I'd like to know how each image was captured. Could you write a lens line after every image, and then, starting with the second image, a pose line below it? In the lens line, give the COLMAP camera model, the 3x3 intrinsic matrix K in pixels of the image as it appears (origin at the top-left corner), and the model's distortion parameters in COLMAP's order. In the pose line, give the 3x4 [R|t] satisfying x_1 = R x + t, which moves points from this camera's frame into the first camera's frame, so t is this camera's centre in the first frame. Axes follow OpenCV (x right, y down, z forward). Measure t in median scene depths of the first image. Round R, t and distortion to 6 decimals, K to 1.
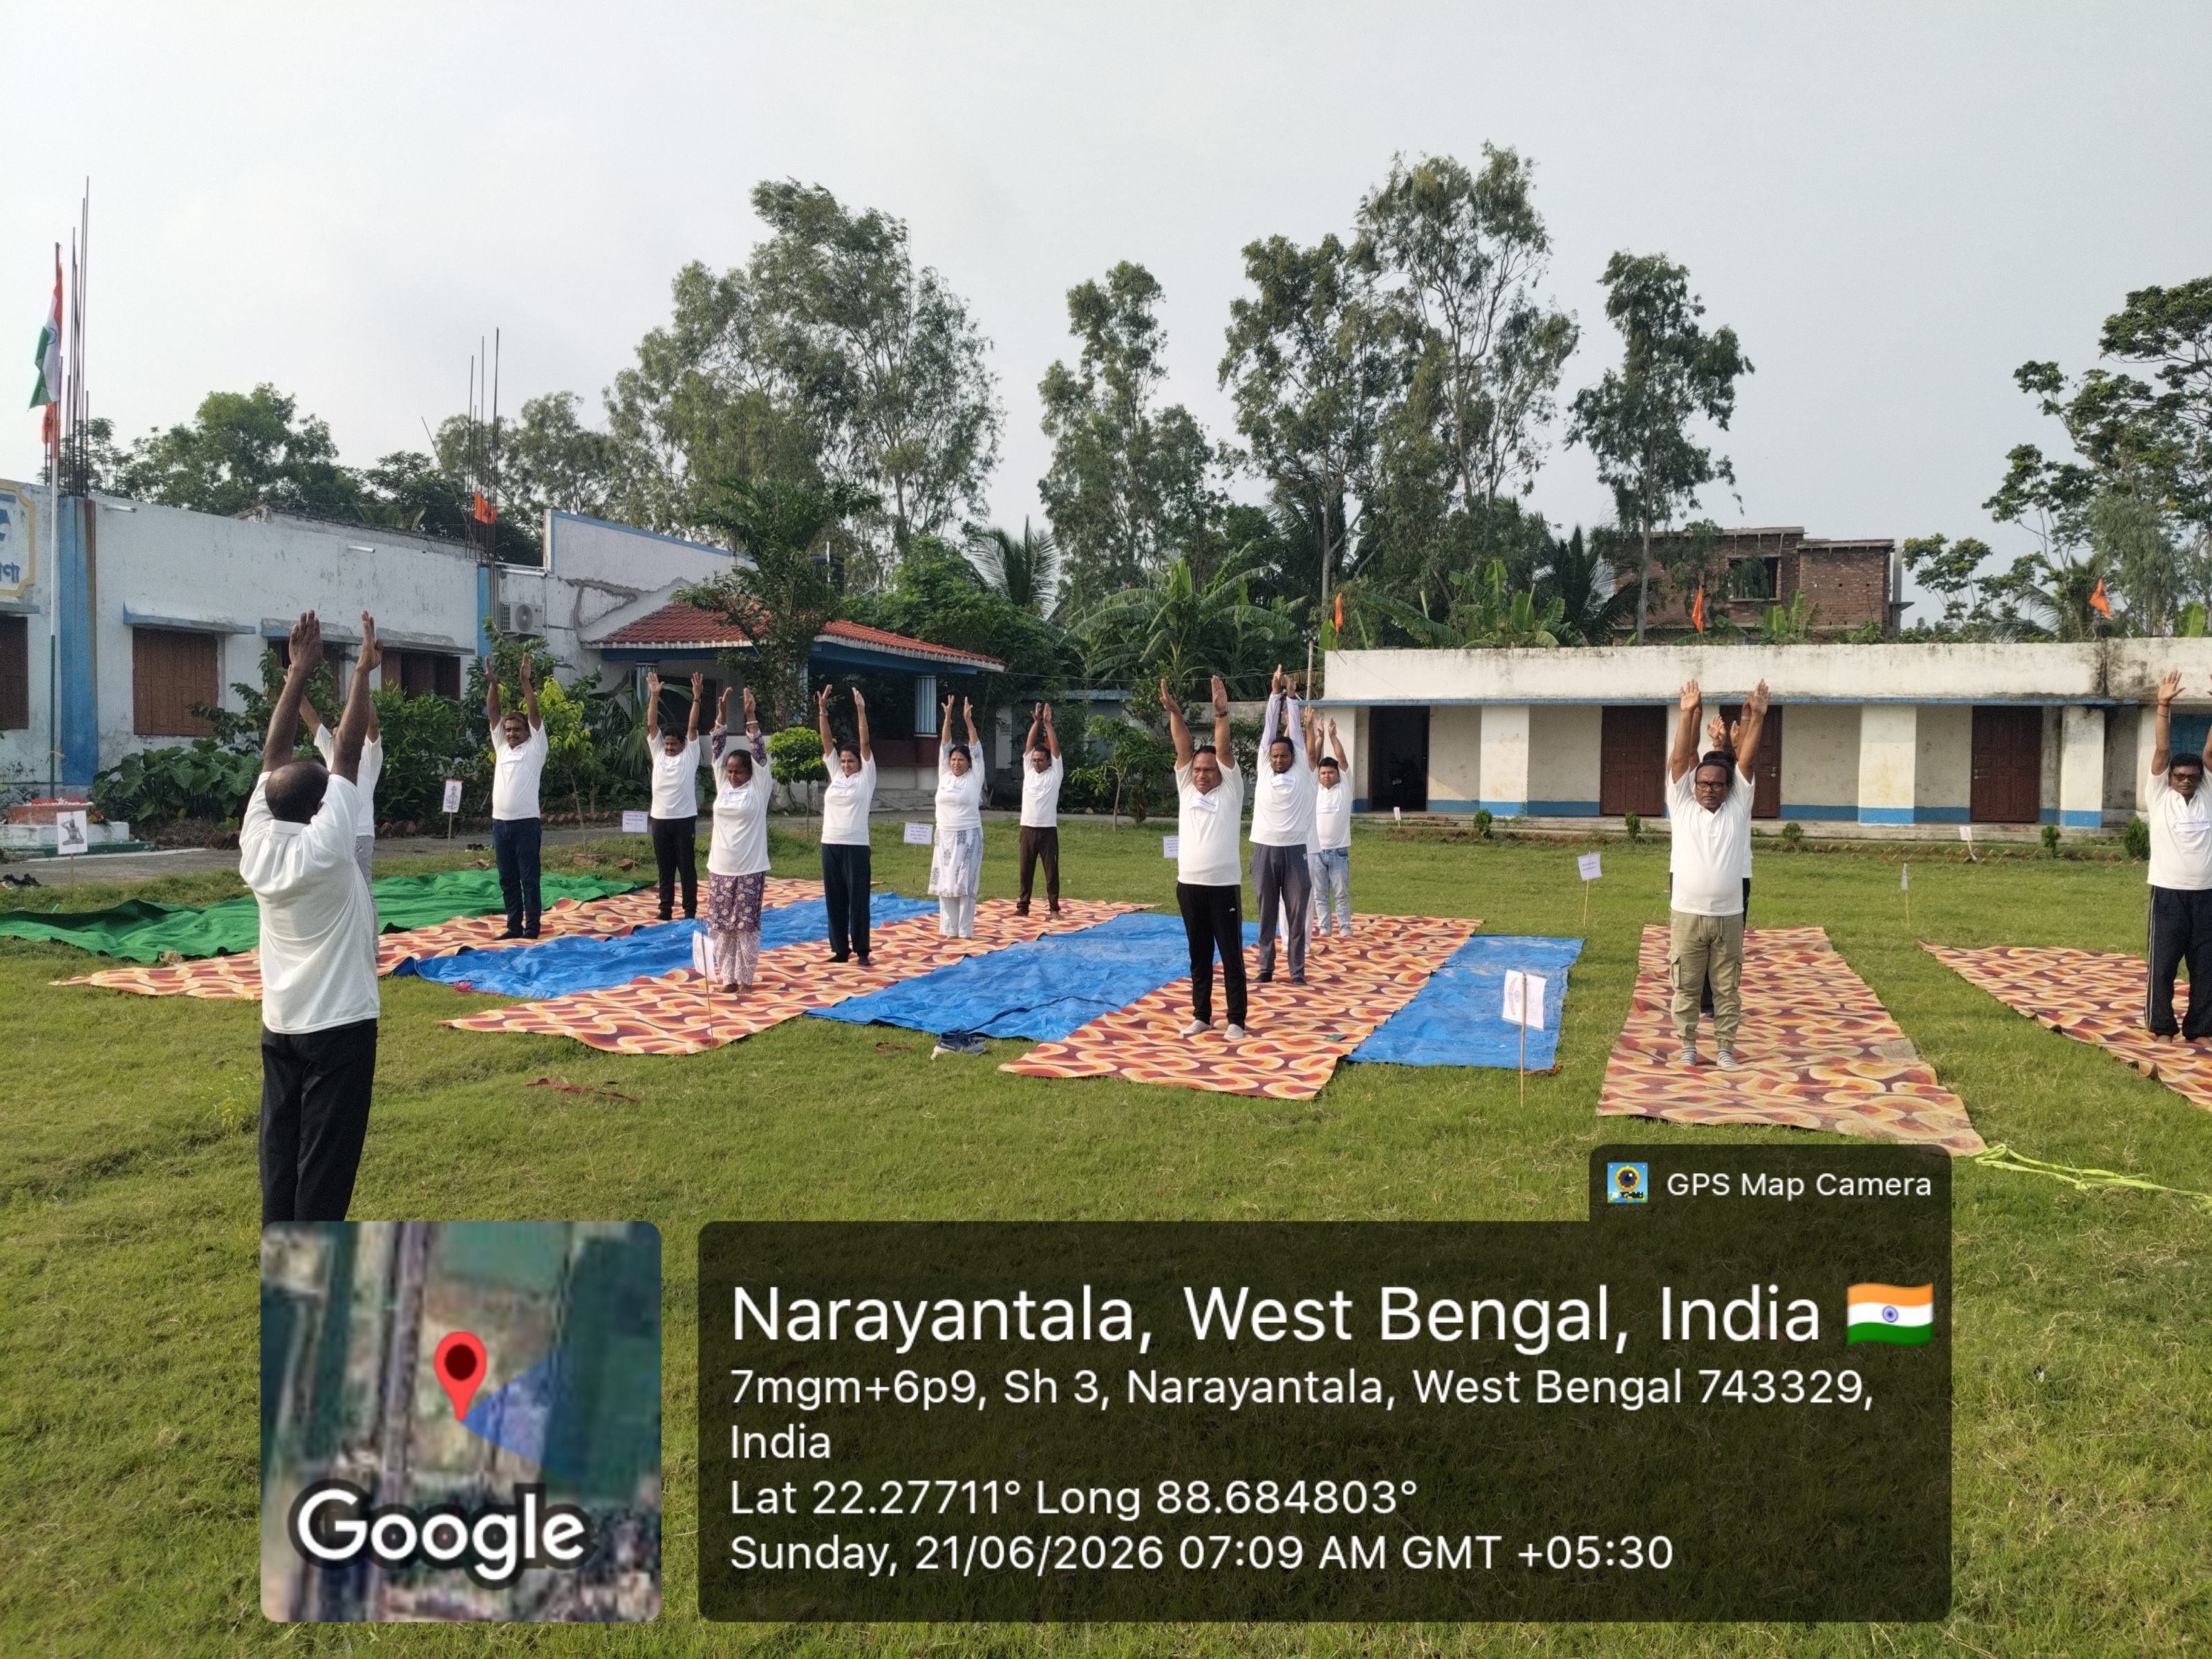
lens RADIAL K [[1692.1, 0, 1150.5], [0, 1692.1, 795.6], [0, 0, 1]] dist [0.040790, -0.108902]
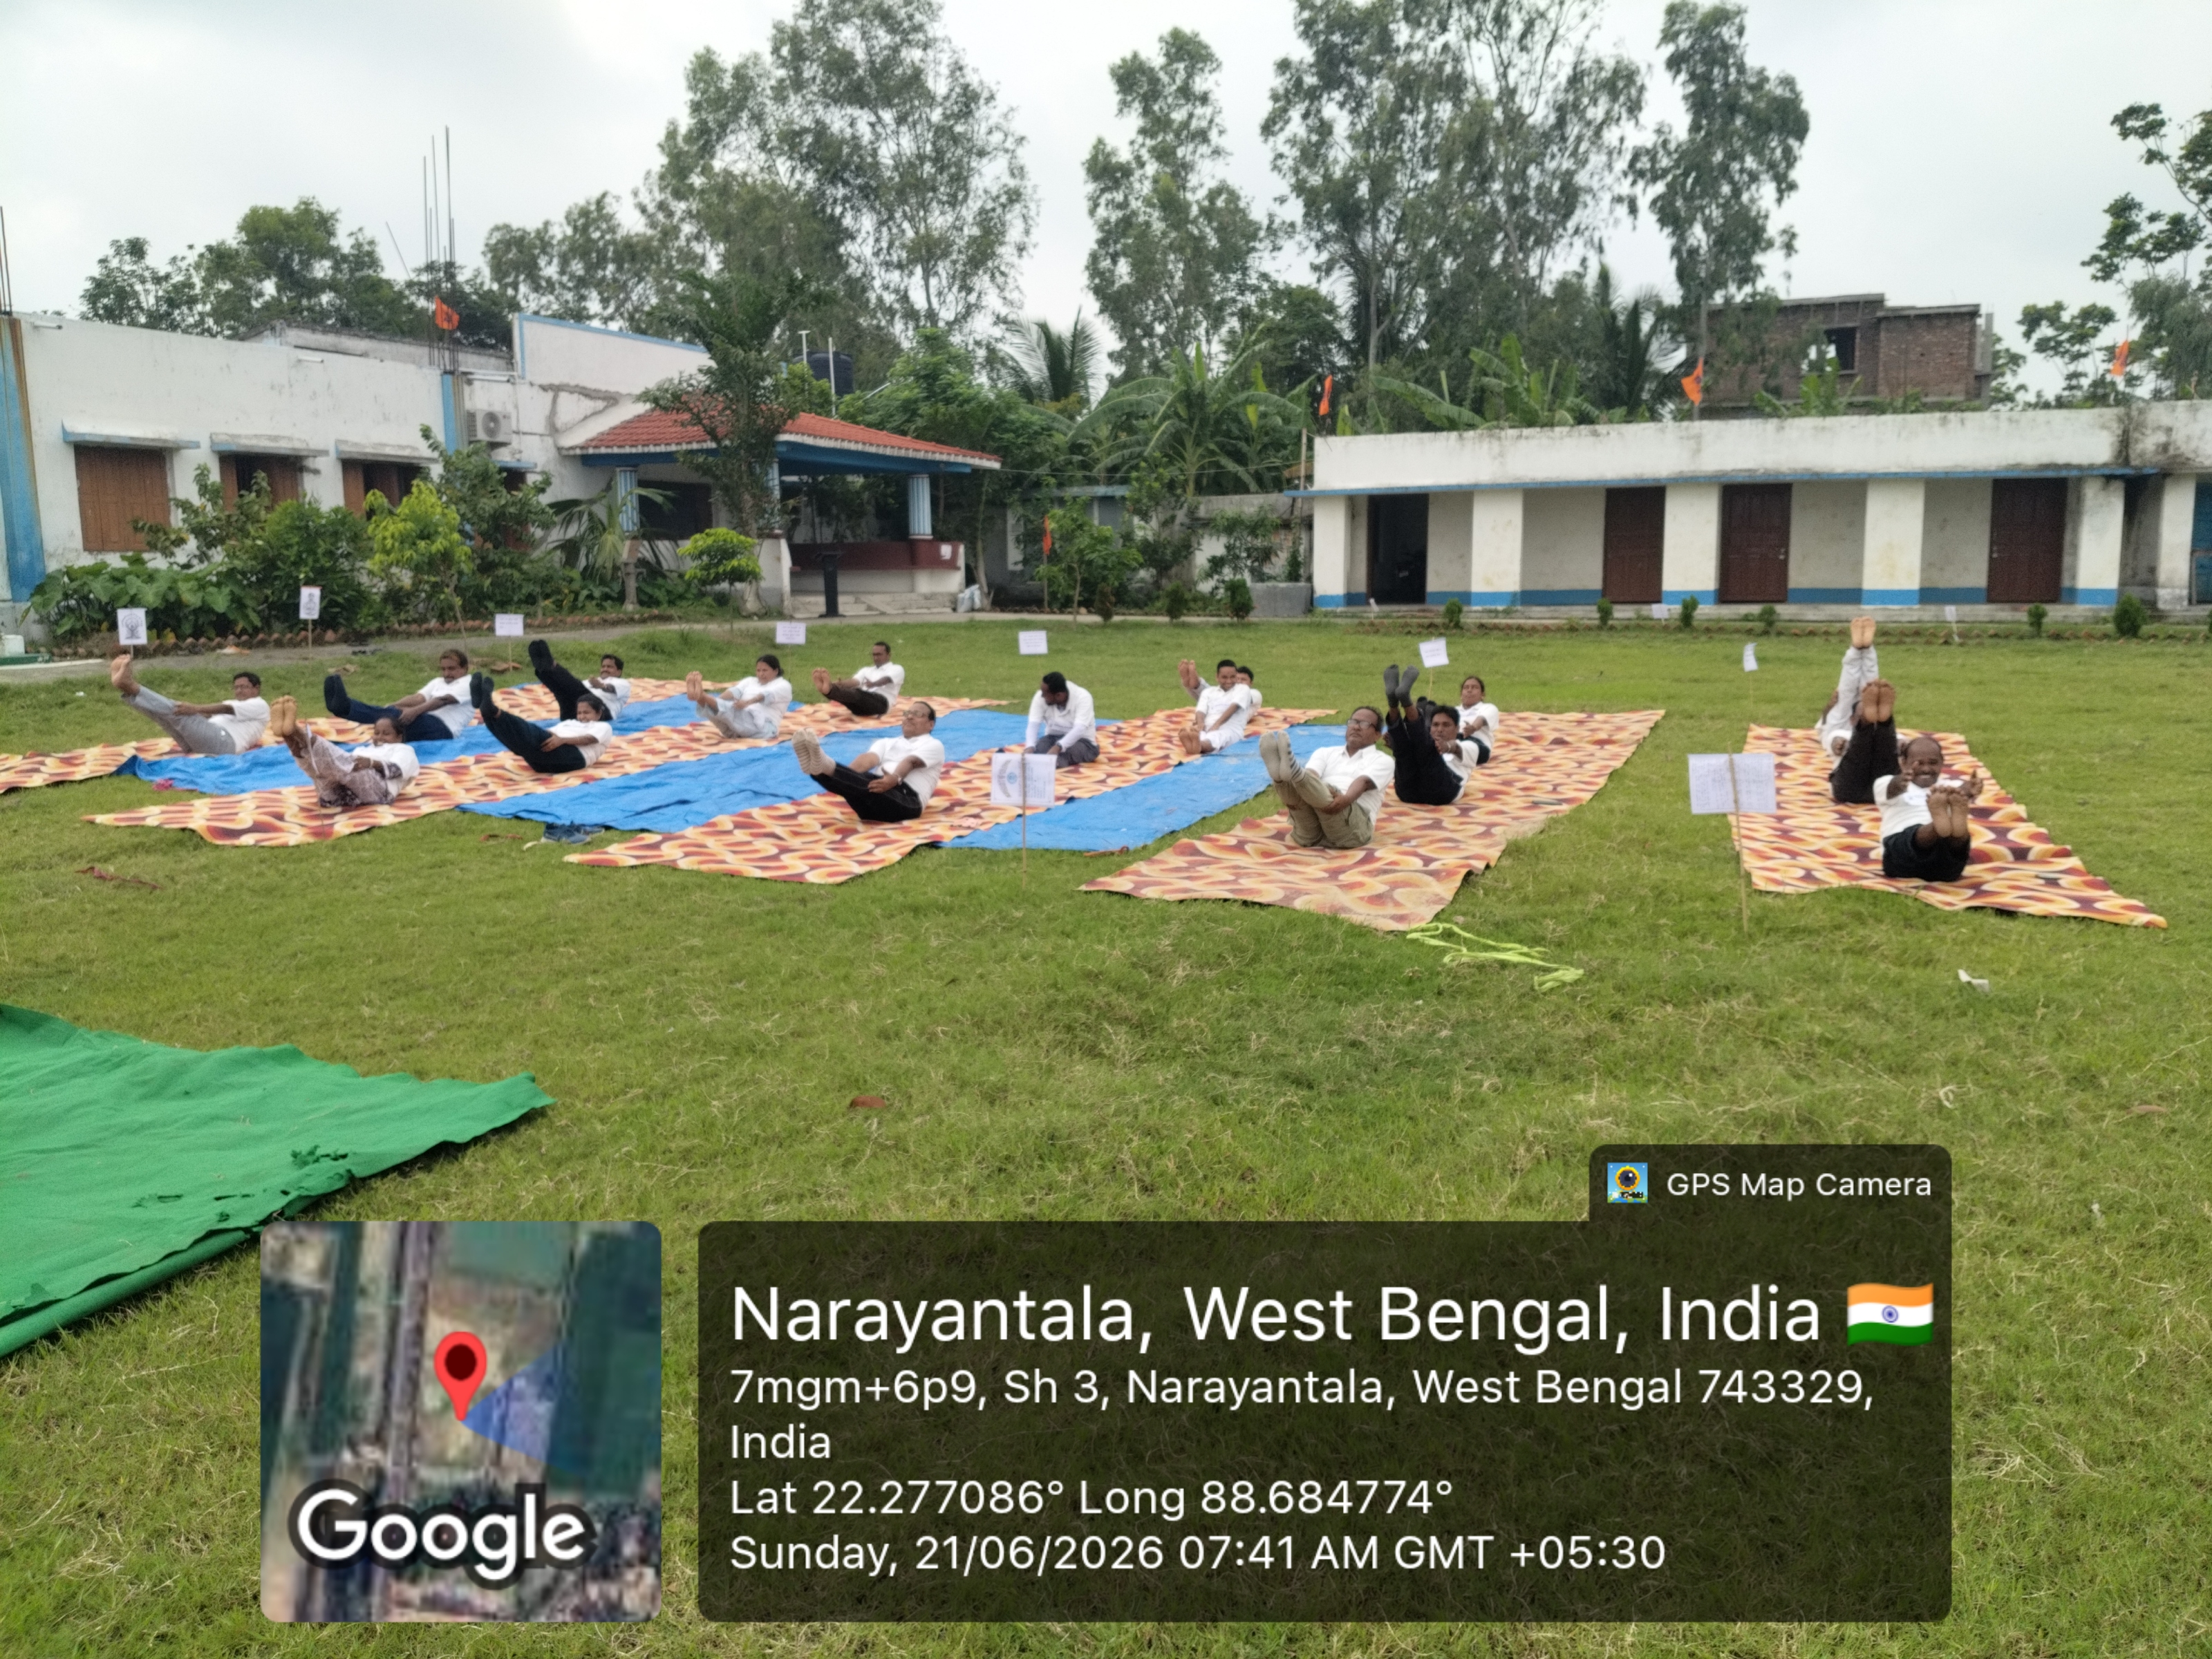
lens RADIAL K [[1692.1, 0, 1150.5], [0, 1692.1, 795.6], [0, 0, 1]] dist [0.040790, -0.108902]
pose [[0.997232, -0.010760, -0.073572, 0.071150], [0.019276, 0.993058, 0.116038, 0.002853], [0.071813, -0.117135, 0.990516, 0.010282]]
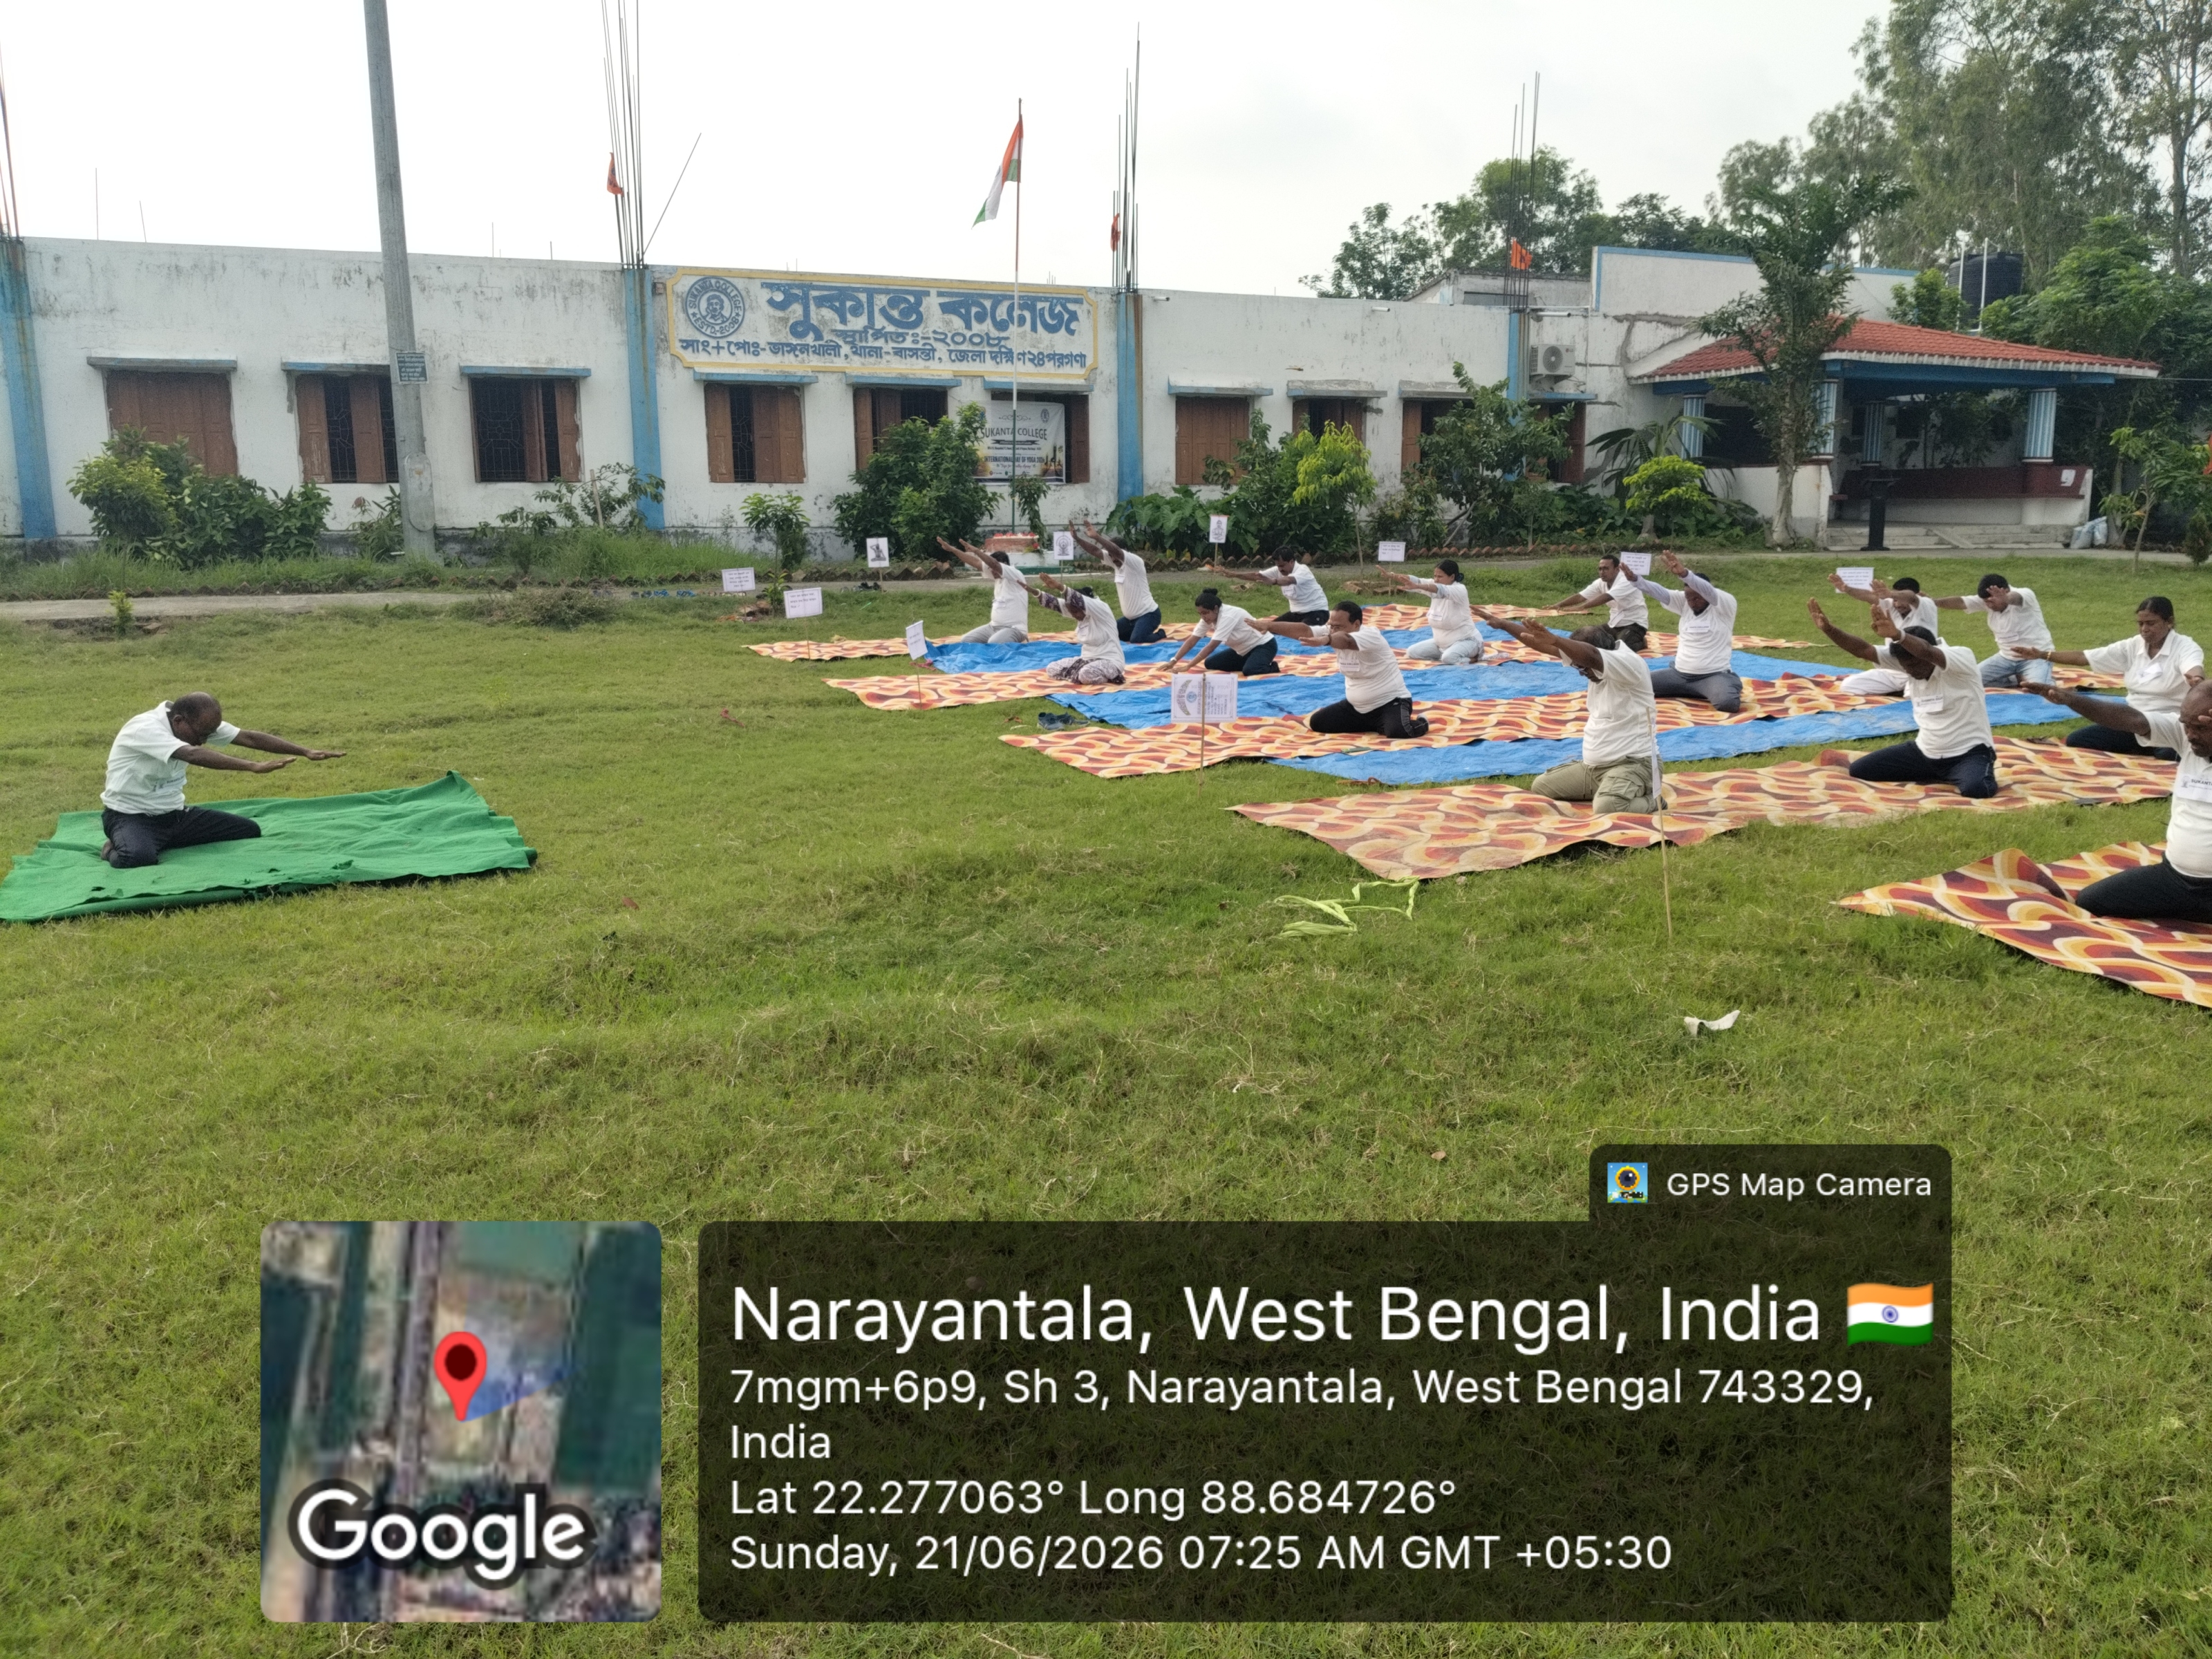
lens RADIAL K [[1697.0, 0, 1106.0], [0, 1697.0, 829.5], [0, 0, 1]] dist [0.069876, -0.166084]
pose [[0.664990, 0.123886, -0.736506, 0.210029], [0.002548, 0.985764, 0.168114, 0.002939], [0.746848, -0.113670, 0.655208, 0.054922]]
